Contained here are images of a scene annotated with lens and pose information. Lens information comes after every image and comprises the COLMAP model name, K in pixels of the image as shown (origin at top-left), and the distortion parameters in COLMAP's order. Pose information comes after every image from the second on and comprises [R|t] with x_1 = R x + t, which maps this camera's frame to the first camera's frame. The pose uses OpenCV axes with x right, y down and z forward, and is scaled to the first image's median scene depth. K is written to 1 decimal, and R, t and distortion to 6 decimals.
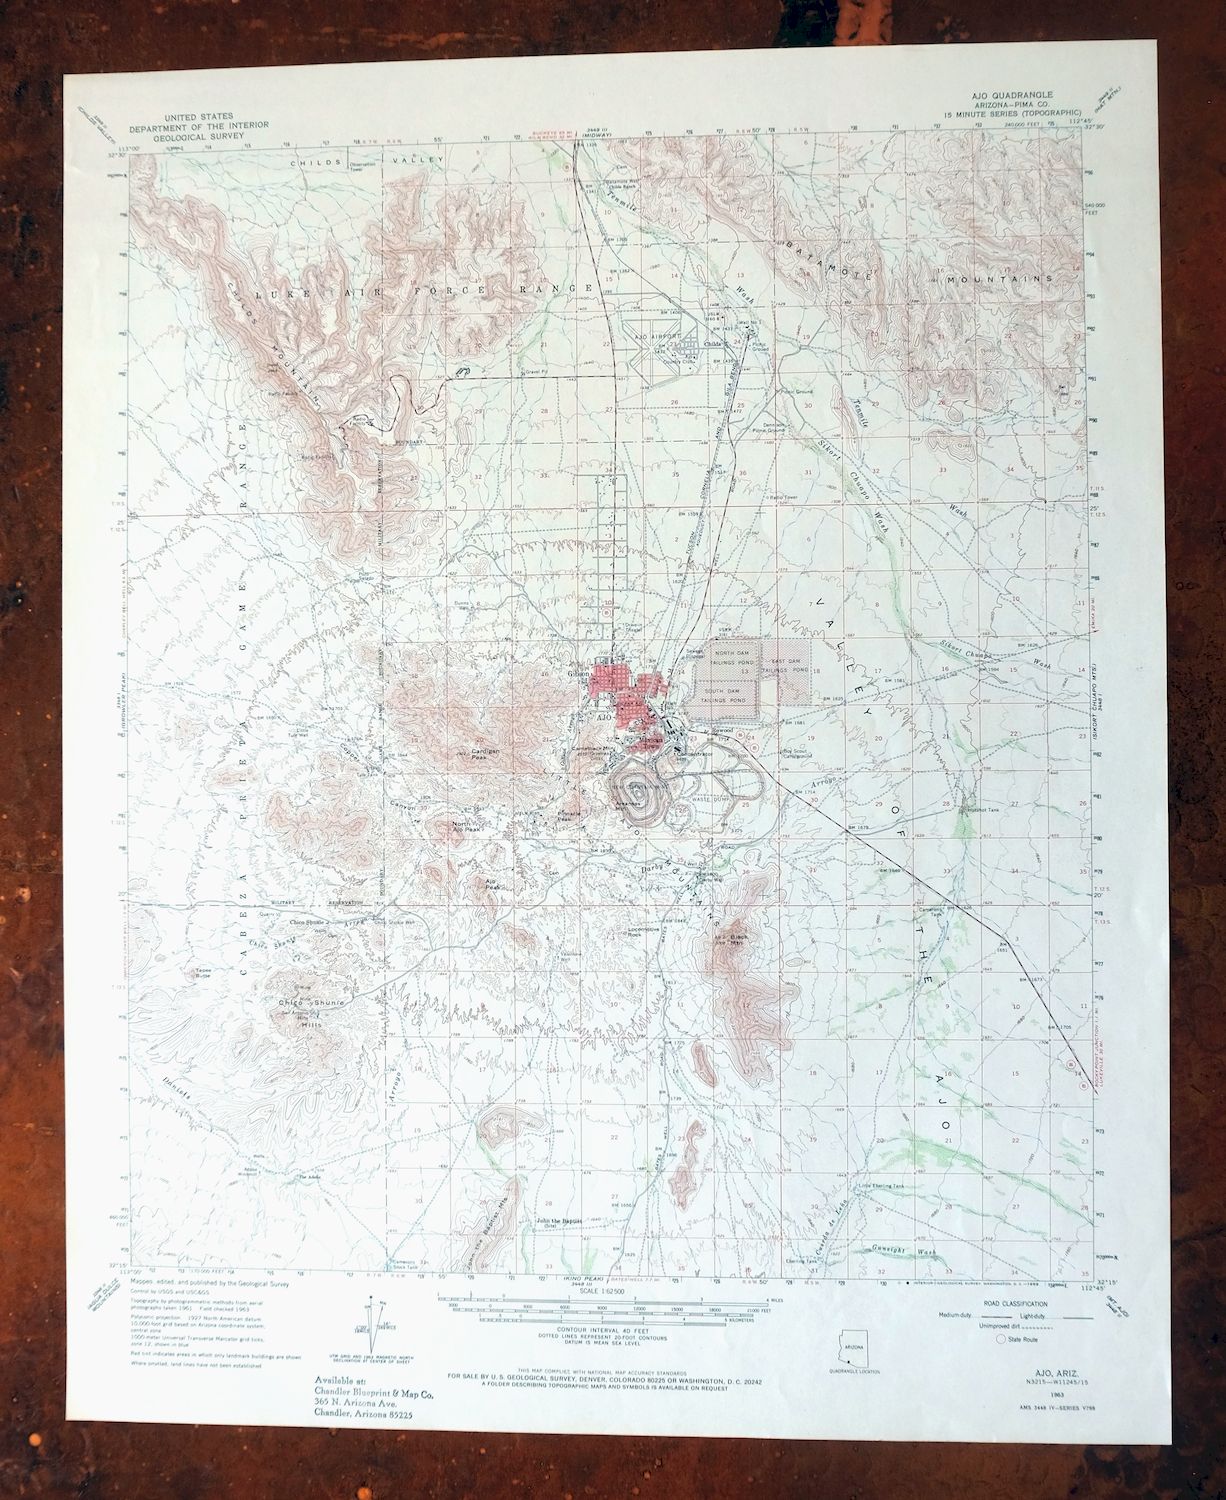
lens RADIAL K [[1341.7, 0, 612.6], [0, 1341.7, 750.0], [0, 0, 1]] dist [0.019558, 0.004371]
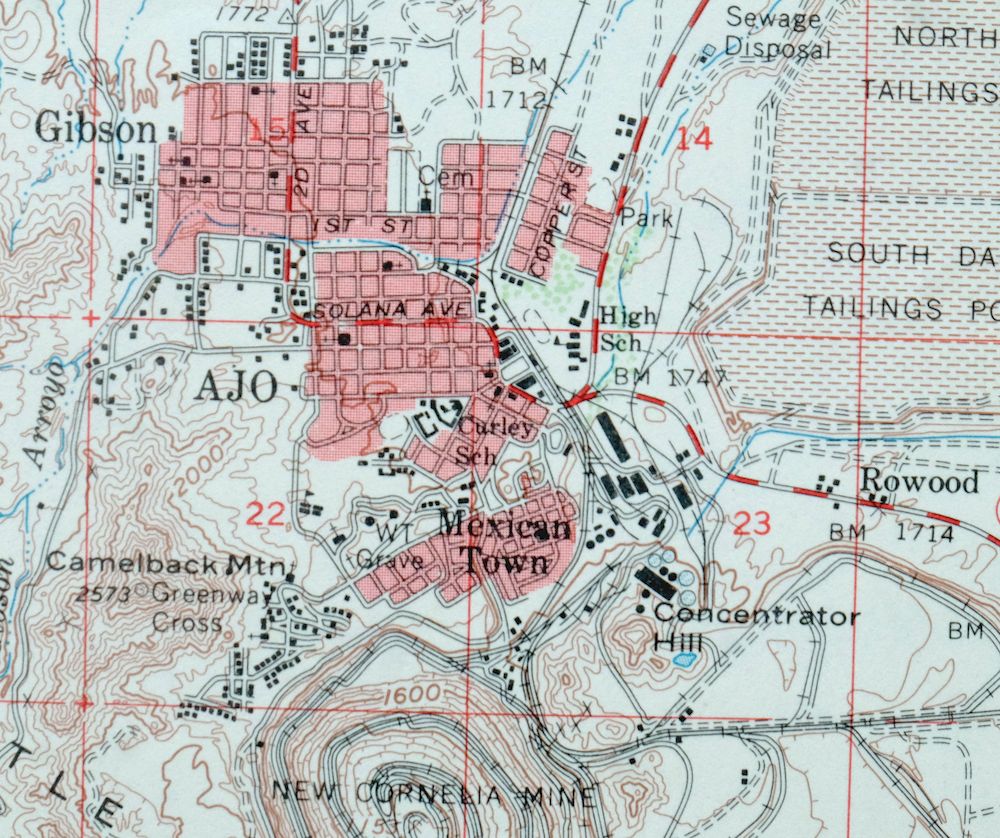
lens RADIAL K [[6574.1, 0, 500.0], [0, 6574.1, 419.0], [0, 0, 1]] dist [-0.061041, 0.000000]
pose [[0.999027, 0.029089, 0.033162, -0.000459], [-0.028427, 0.999391, -0.020249, -0.003953], [-0.033731, 0.019286, 0.999245, 0.154846]]
